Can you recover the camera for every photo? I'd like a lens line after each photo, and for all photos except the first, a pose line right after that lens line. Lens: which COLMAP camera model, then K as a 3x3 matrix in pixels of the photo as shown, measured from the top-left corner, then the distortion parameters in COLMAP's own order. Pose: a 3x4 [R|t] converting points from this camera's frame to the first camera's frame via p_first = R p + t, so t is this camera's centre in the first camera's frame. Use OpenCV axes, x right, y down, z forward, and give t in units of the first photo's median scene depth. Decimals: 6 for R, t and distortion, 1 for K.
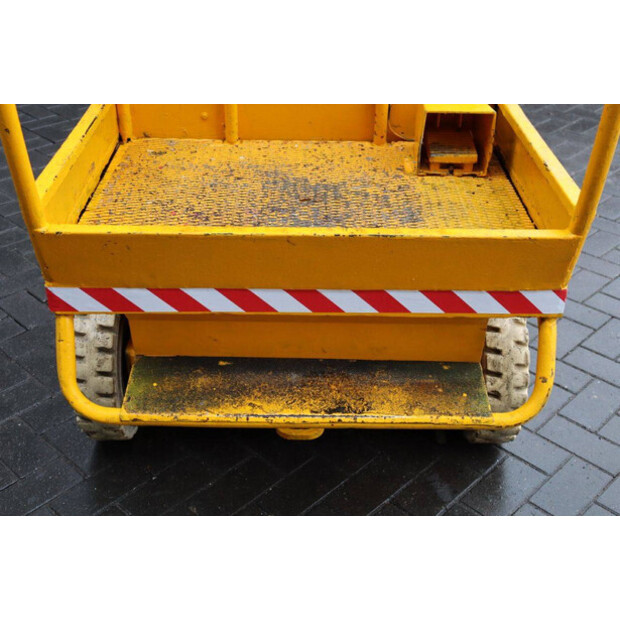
lens RADIAL K [[816.4, 0, 308.4], [0, 816.4, 309.9], [0, 0, 1]] dist [0.054737, 0.000000]
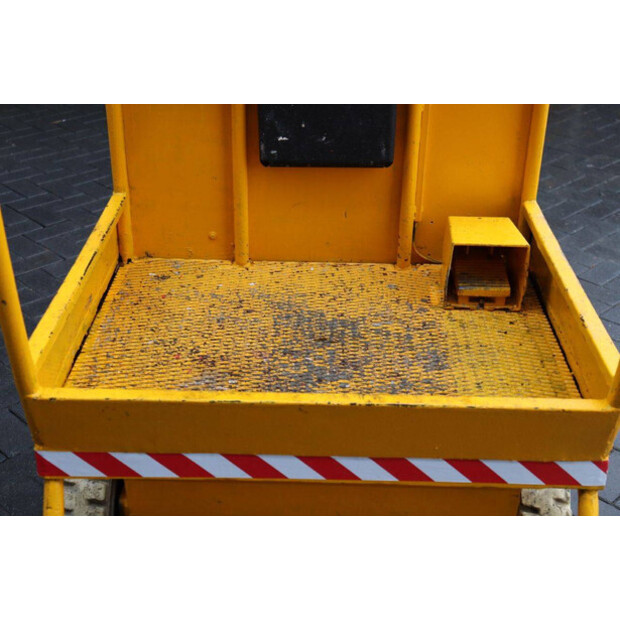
lens RADIAL K [[946.2, 0, 311.7], [0, 946.2, 310.3], [0, 0, 1]] dist [0.137643, 0.000000]
pose [[0.999785, 0.010691, -0.017787, 0.005181], [-0.011886, 0.997582, -0.068481, -0.100696], [0.017012, 0.068678, 0.997494, -0.064879]]
